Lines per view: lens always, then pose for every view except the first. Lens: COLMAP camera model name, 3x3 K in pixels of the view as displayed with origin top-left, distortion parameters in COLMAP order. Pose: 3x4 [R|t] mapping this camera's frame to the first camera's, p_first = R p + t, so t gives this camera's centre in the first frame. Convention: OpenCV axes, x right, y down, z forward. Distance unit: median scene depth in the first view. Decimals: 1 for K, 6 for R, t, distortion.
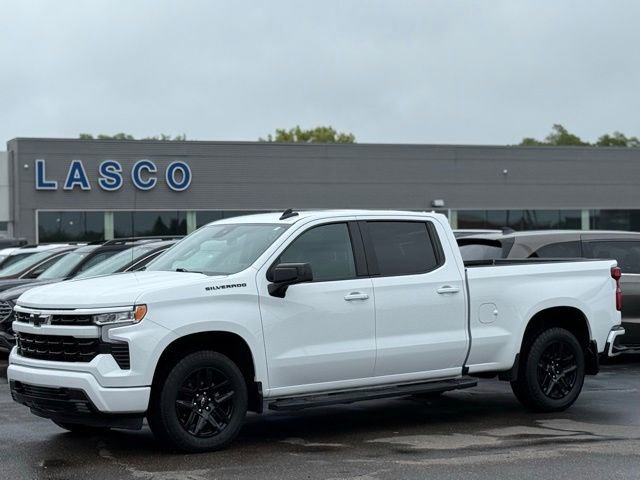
lens RADIAL K [[1367.2, 0, 320.0], [0, 1367.2, 240.0], [0, 0, 1]] dist [0.103650, 0.269041]
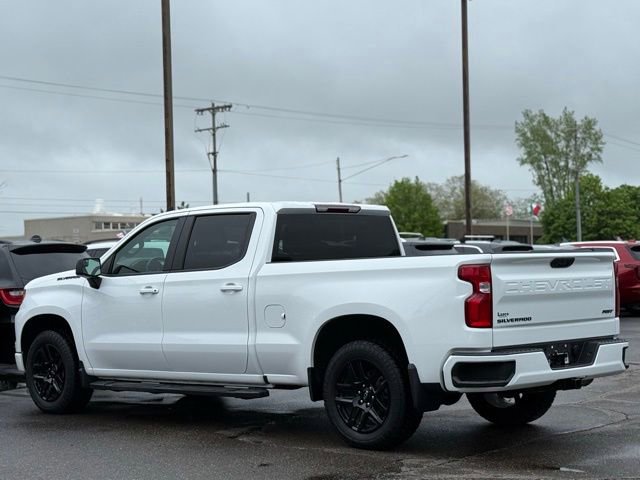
lens RADIAL K [[1266.8, 0, 320.0], [0, 1266.8, 240.0], [0, 0, 1]] dist [0.085457, -0.059028]
pose [[0.134129, -0.010525, -0.990908, 1.041484], [0.020078, 0.999767, -0.007901, 0.013930], [0.990760, -0.018836, 0.134309, 1.046172]]
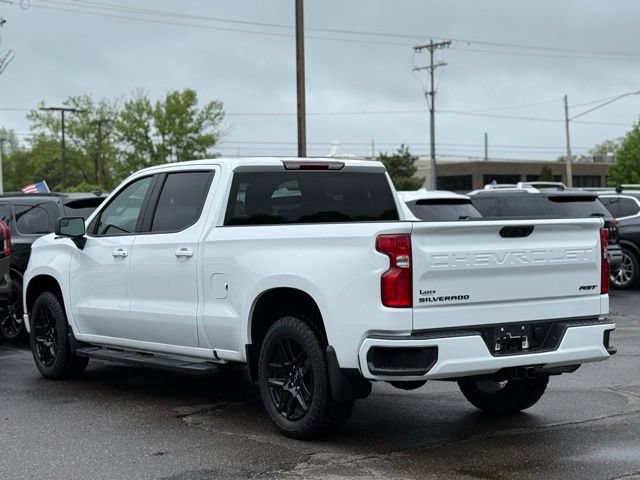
lens RADIAL K [[1305.0, 0, 320.0], [0, 1305.0, 240.0], [0, 0, 1]] dist [0.087145, 0.104388]
pose [[-0.063404, 0.034470, -0.997392, 0.975977], [0.016257, 0.999306, 0.033502, 0.003640], [0.997856, -0.014091, -0.063920, 1.254178]]
